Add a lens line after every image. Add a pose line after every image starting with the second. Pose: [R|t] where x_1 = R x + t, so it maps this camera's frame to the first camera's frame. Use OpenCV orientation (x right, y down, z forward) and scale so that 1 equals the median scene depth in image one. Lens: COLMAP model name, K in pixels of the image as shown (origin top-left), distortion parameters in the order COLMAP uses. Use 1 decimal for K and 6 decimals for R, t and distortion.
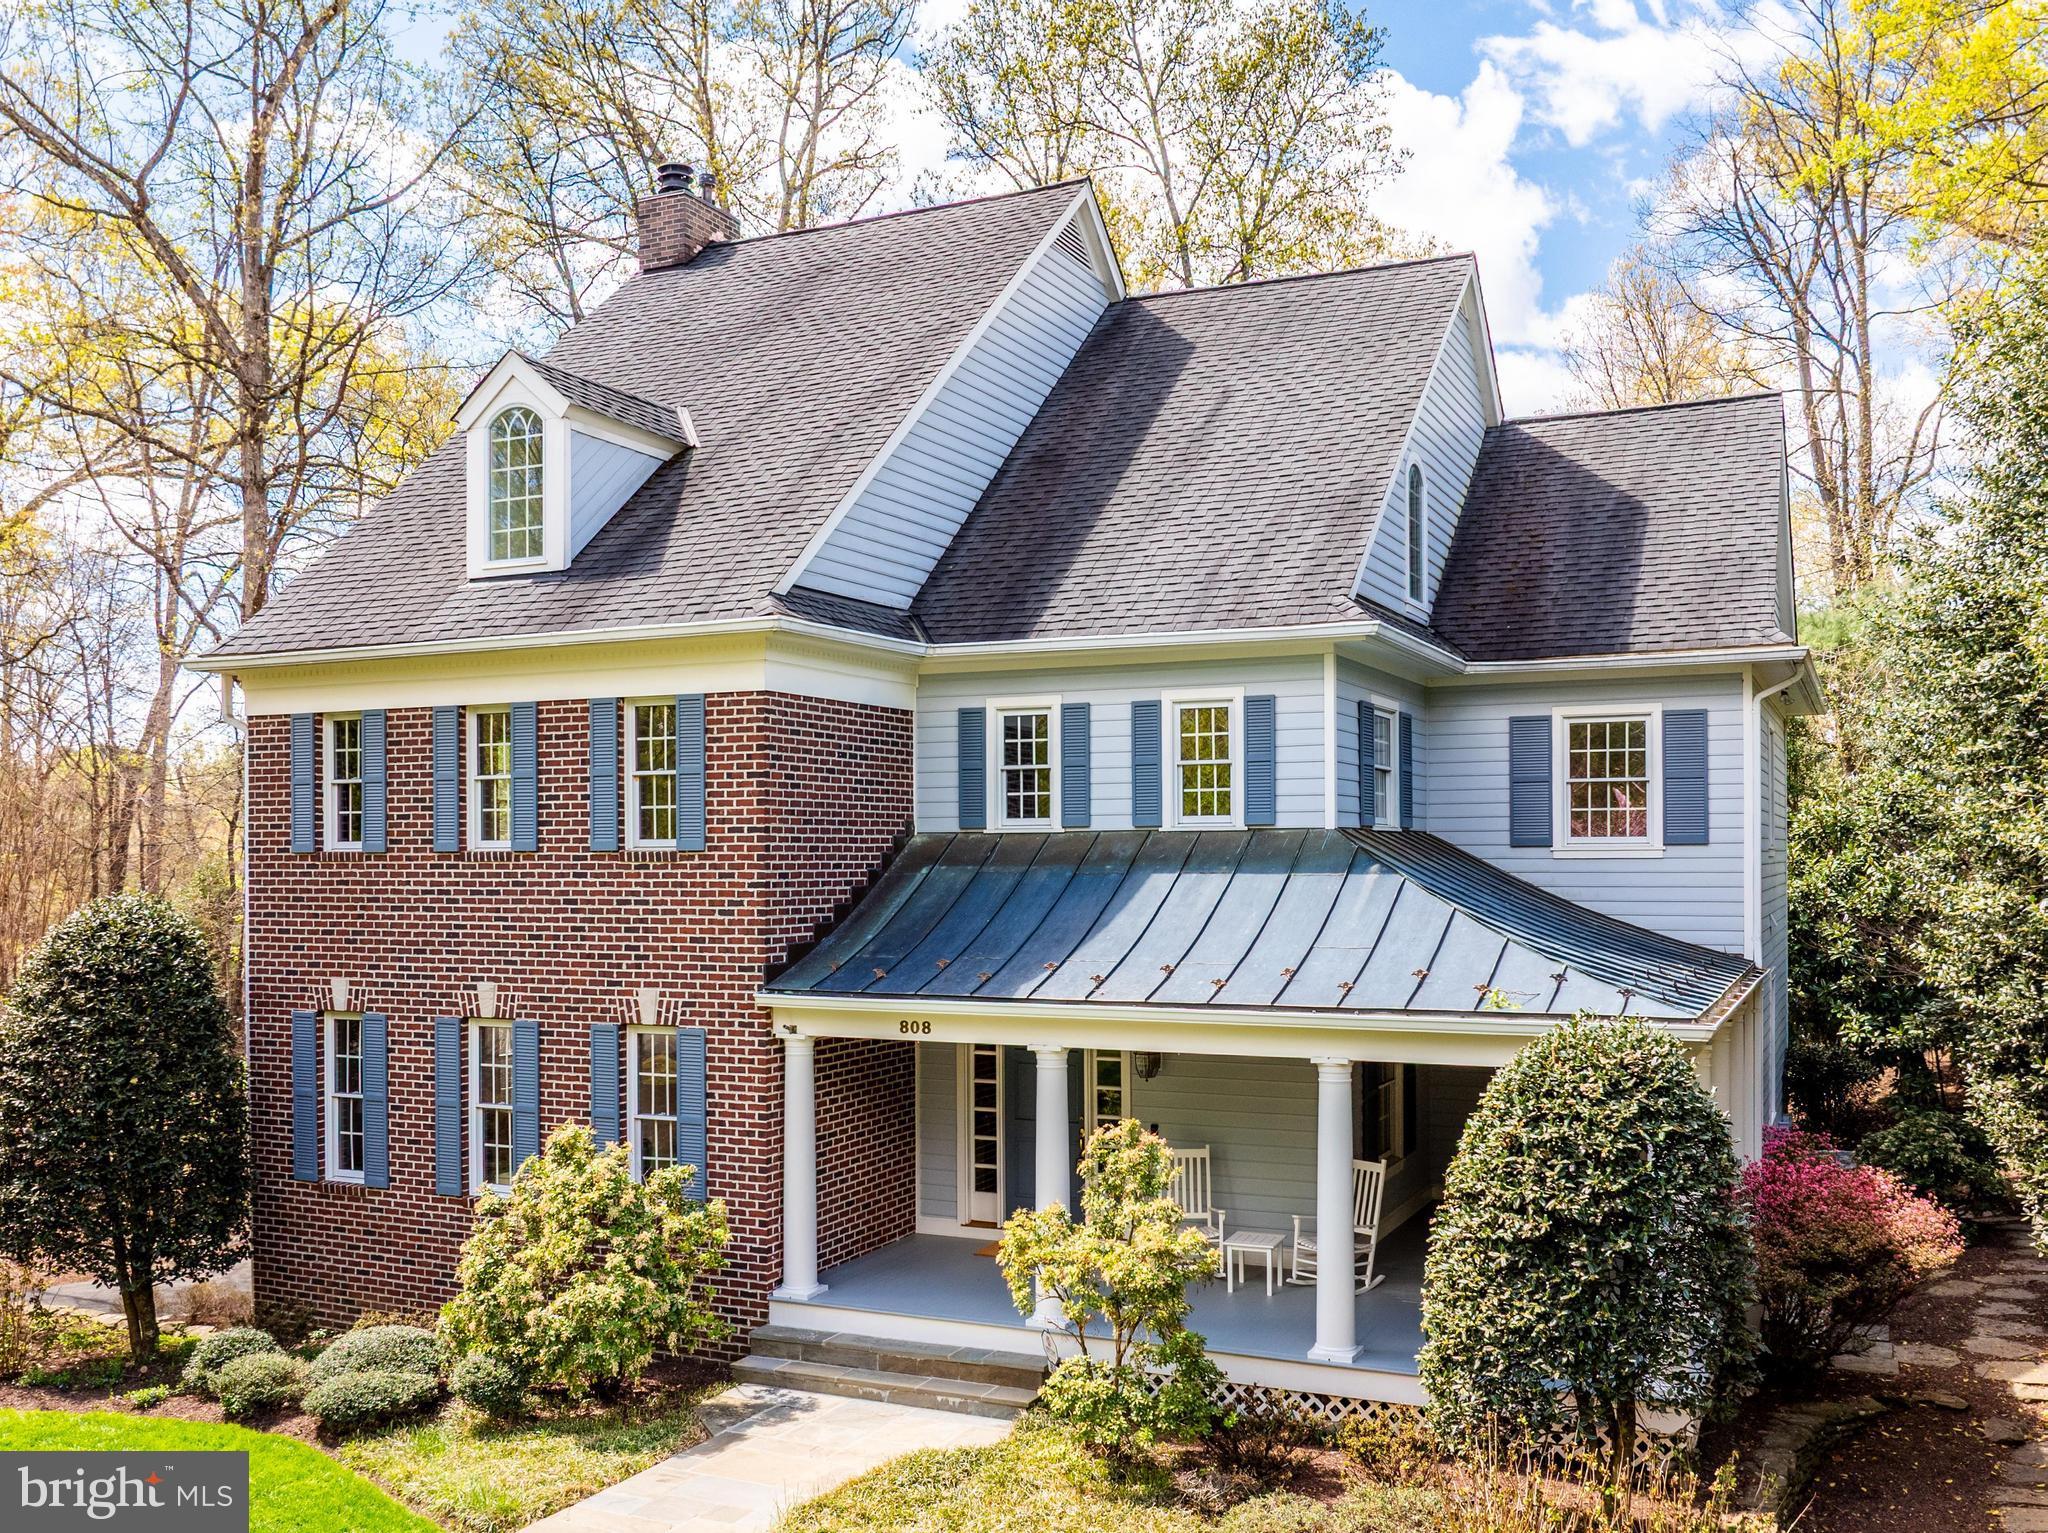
lens RADIAL K [[1798.5, 0, 1024.0], [0, 1798.5, 766.5], [0, 0, 1]] dist [-0.029744, -0.007081]
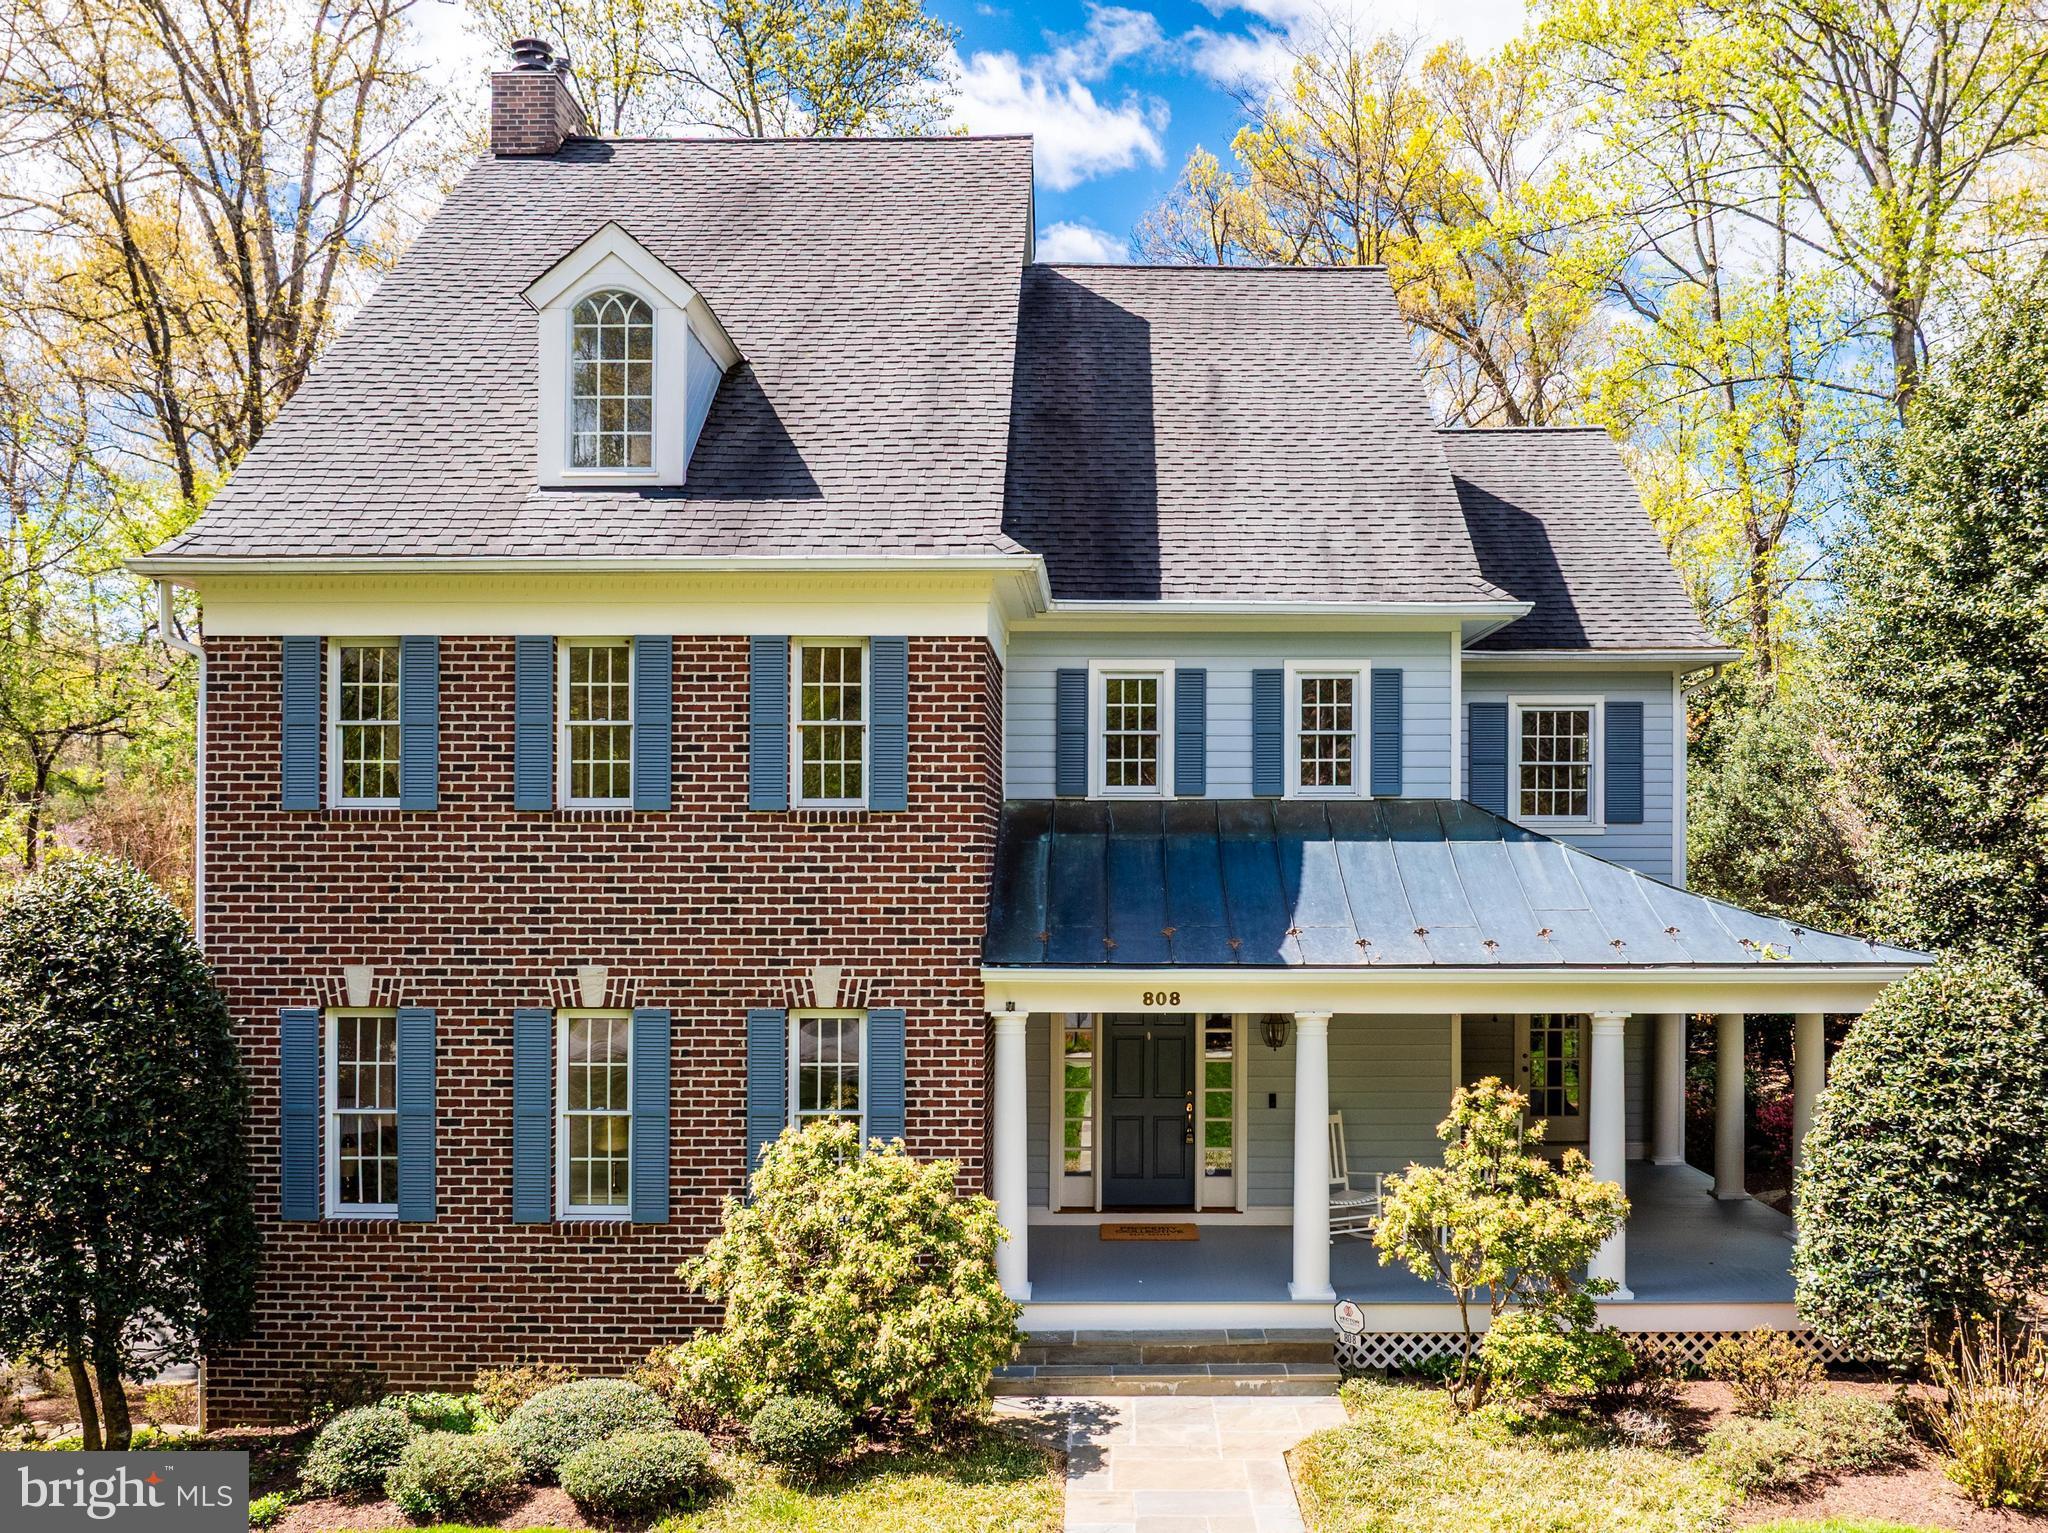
lens RADIAL K [[1798.5, 0, 1024.0], [0, 1798.5, 766.5], [0, 0, 1]] dist [-0.029744, -0.007081]
pose [[0.910812, 0.025622, 0.412027, -0.477456], [-0.025072, 0.999663, -0.006740, 0.028185], [-0.412060, -0.004191, 0.911147, 0.151975]]
